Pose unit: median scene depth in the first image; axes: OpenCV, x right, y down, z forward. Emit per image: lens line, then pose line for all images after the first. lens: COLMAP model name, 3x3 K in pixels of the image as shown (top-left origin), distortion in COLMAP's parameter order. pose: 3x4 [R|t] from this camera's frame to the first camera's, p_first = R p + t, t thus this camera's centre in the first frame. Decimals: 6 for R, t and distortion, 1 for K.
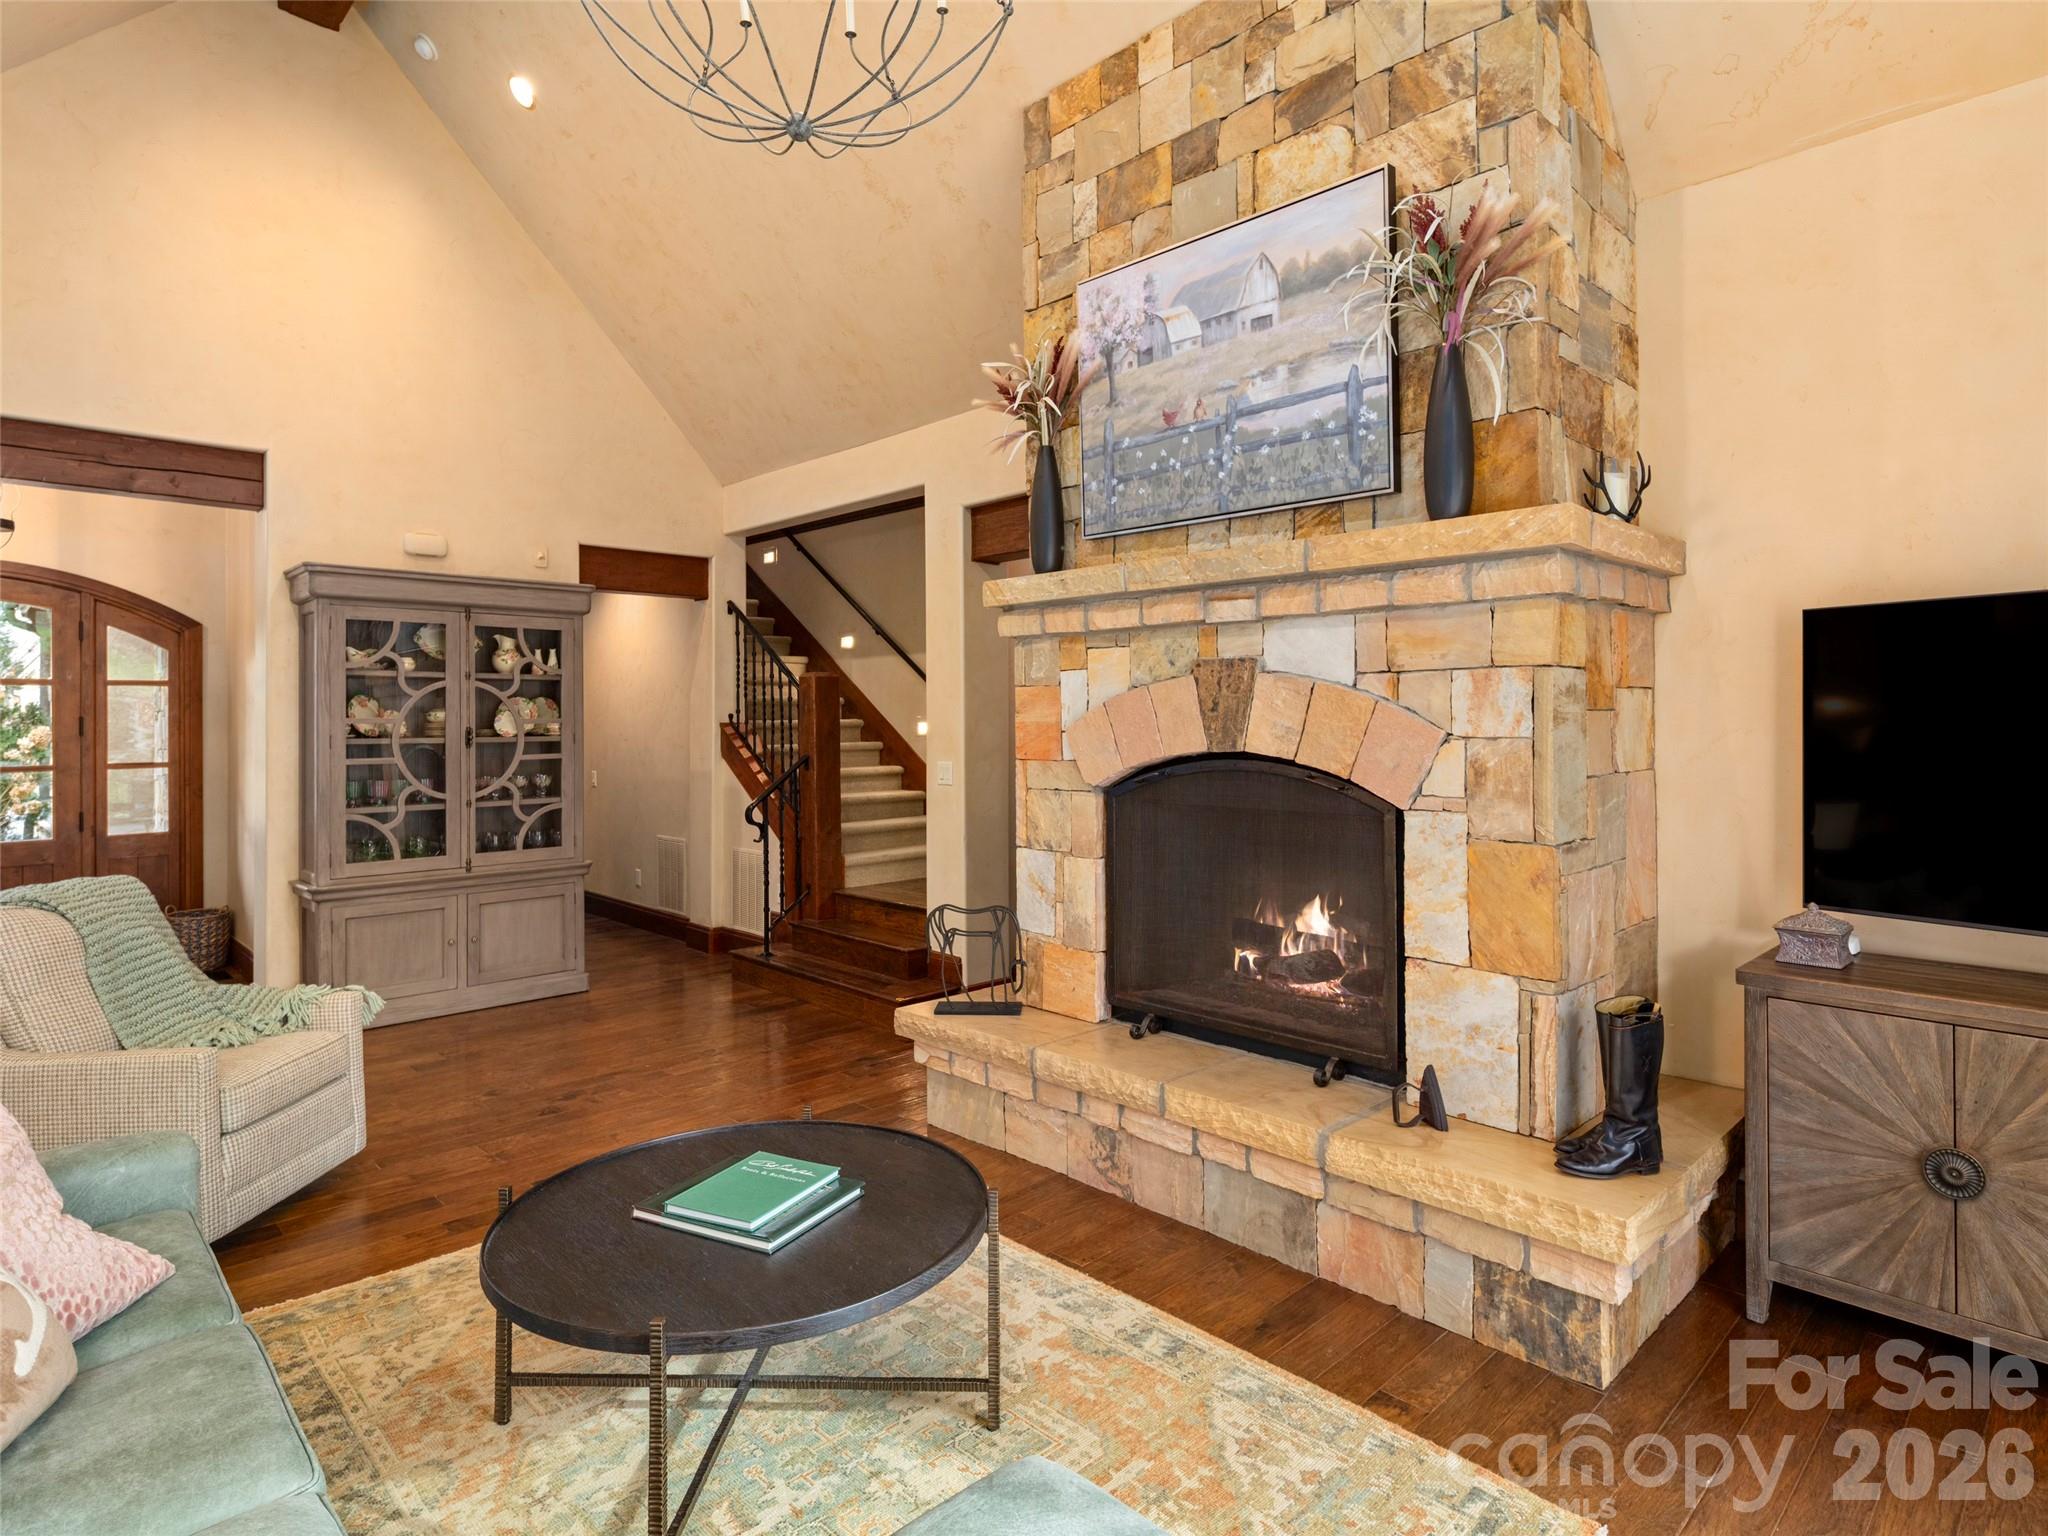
lens RADIAL K [[1124.3, 0, 1034.2], [0, 1124.3, 712.2], [0, 0, 1]] dist [0.005829, -0.002592]
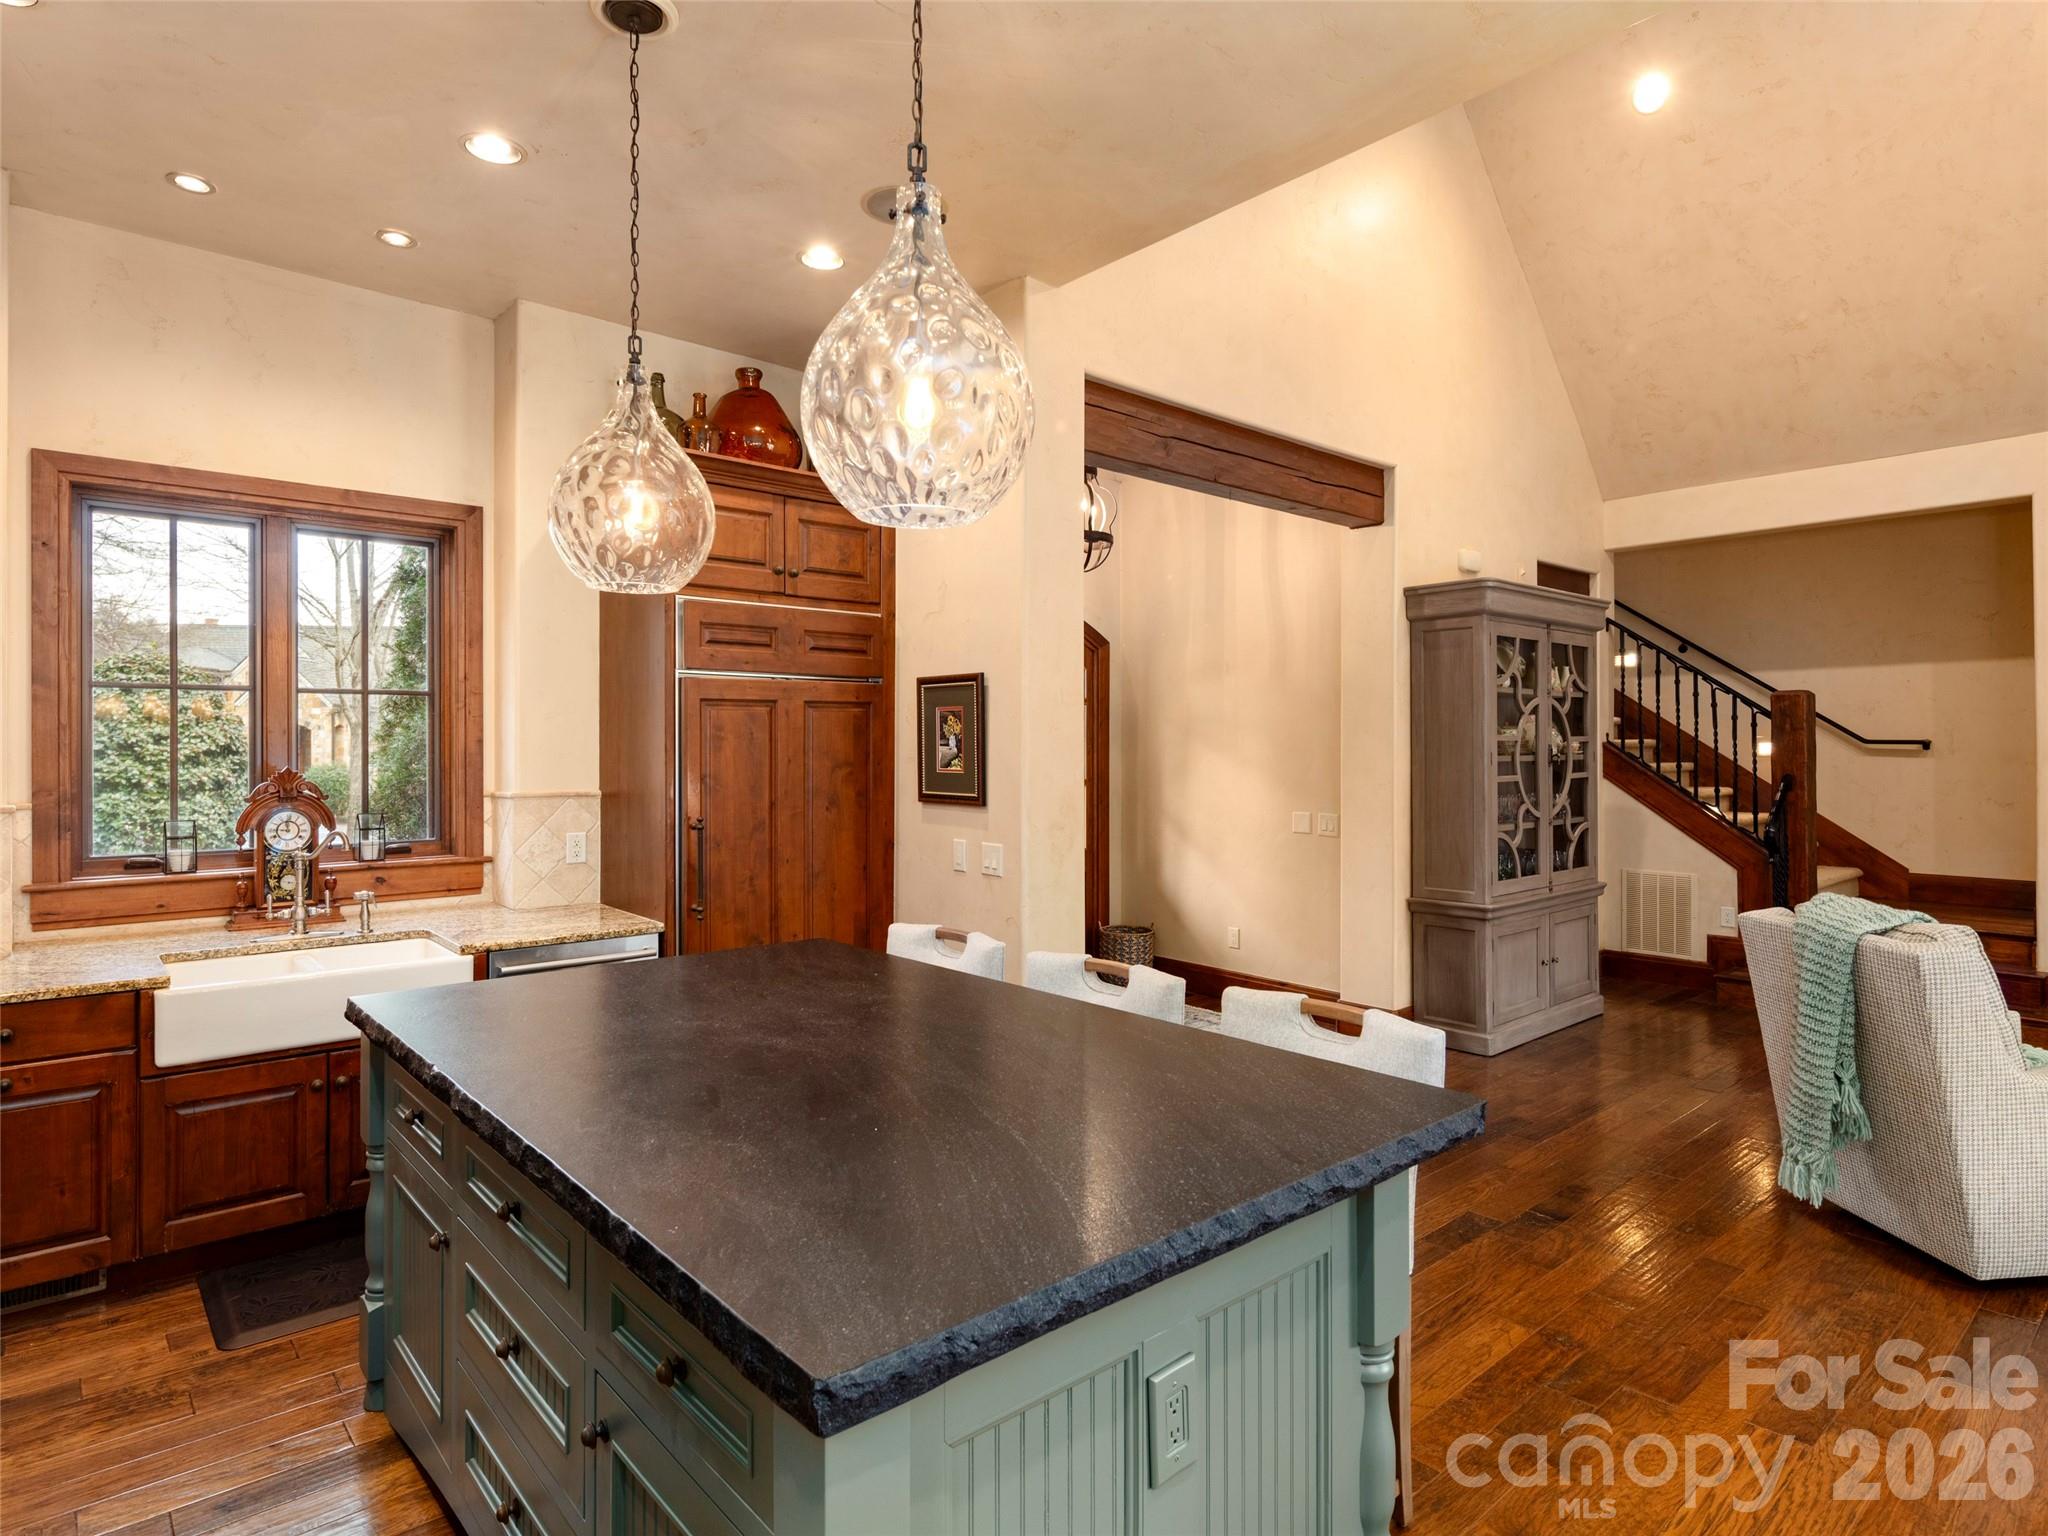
lens RADIAL K [[1124.3, 0, 1041.9], [0, 1124.3, 744.2], [0, 0, 1]] dist [0.005829, -0.002592]
pose [[0.998844, 0.003777, -0.047911, -0.896931], [-0.003333, 0.999951, 0.009350, 0.004840], [0.047944, -0.009180, 0.998808, -0.008311]]
